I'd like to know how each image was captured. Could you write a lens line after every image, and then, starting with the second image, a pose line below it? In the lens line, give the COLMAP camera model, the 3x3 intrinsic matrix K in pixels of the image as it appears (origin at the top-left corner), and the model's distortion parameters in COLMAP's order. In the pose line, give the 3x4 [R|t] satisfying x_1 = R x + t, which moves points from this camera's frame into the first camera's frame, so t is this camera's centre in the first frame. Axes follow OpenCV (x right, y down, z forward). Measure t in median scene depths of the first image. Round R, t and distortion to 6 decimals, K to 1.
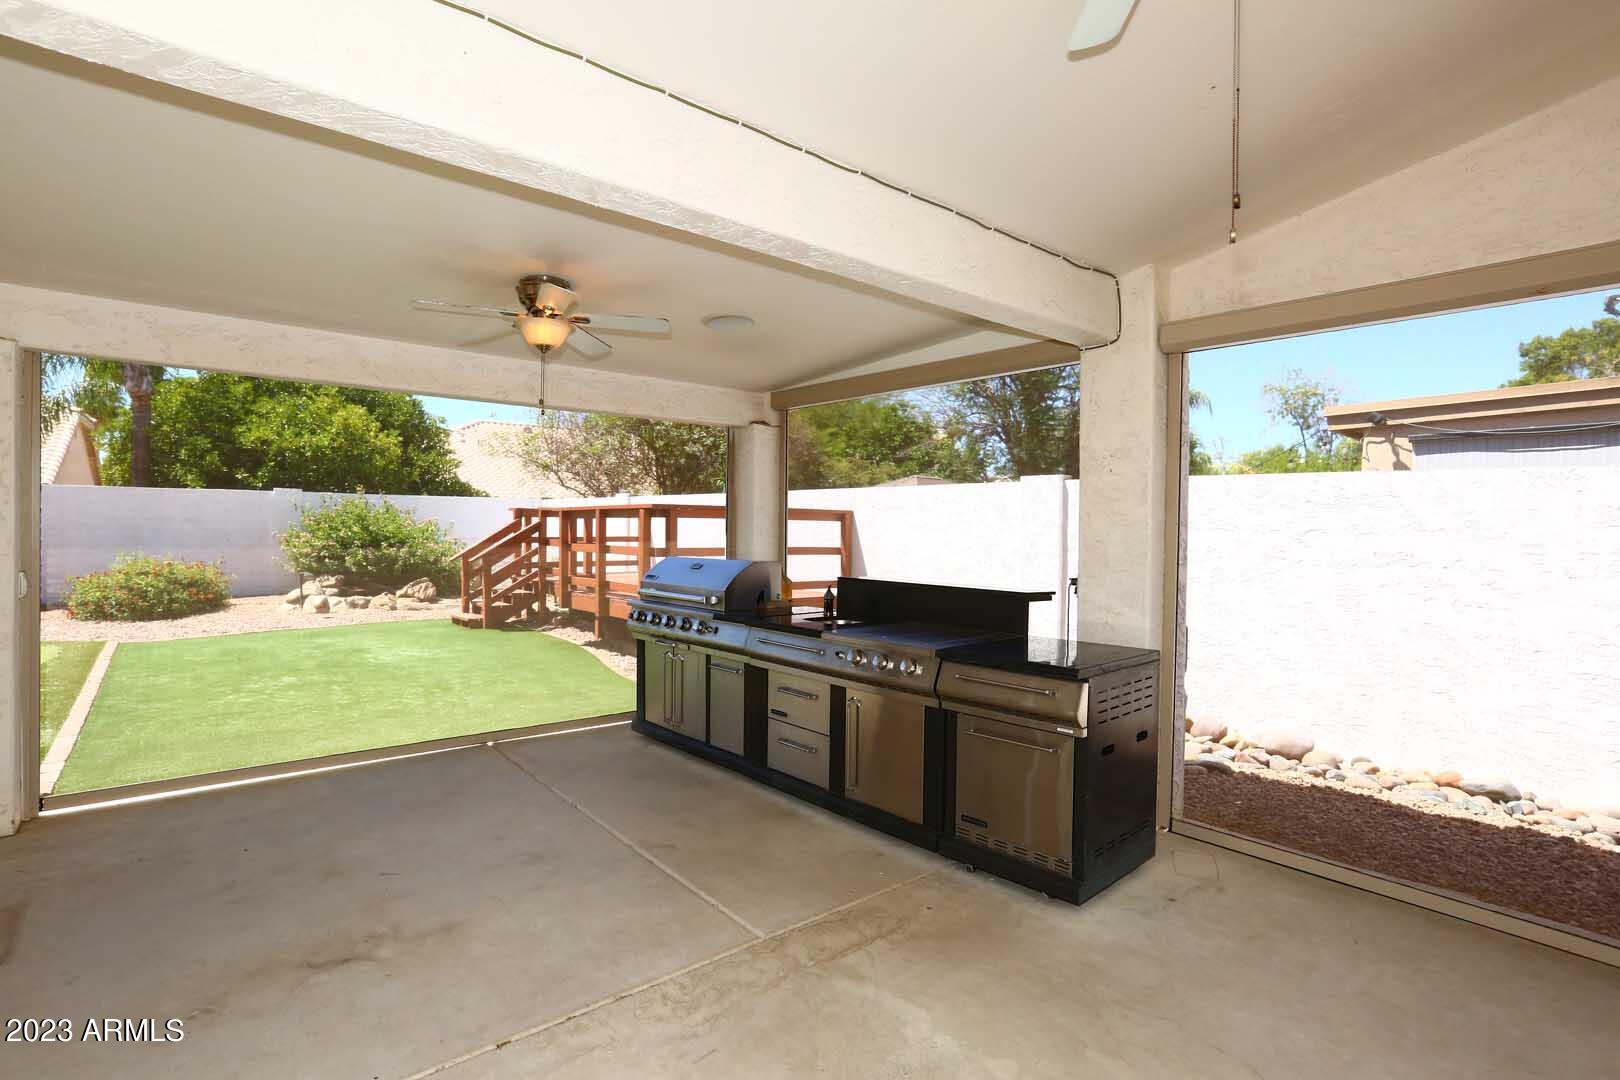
lens RADIAL K [[794.2, 0, 803.3], [0, 794.2, 529.7], [0, 0, 1]] dist [-0.014159, 0.000973]
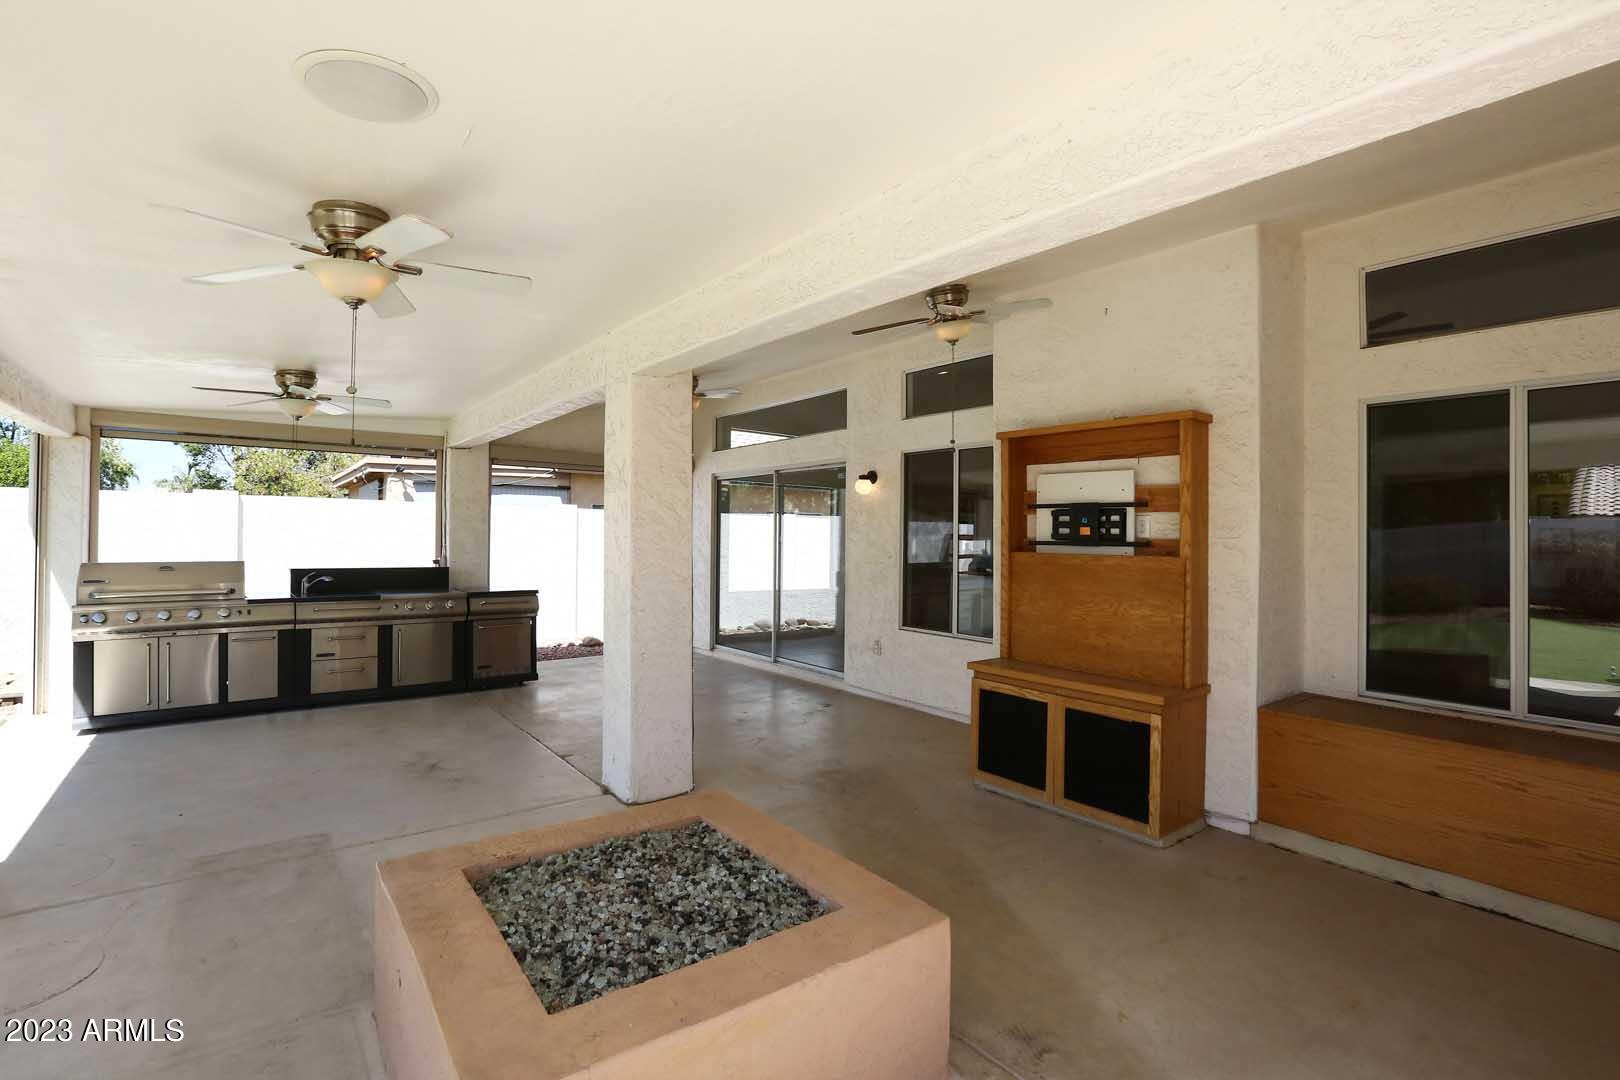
lens RADIAL K [[749.5, 0, 806.3], [0, 749.5, 535.2], [0, 0, 1]] dist [-0.045671, 0.016812]
pose [[0.048411, -0.011113, 0.998766, -0.523634], [-0.008790, 0.999895, 0.011552, -0.009744], [-0.998789, -0.009339, 0.048308, 0.001339]]
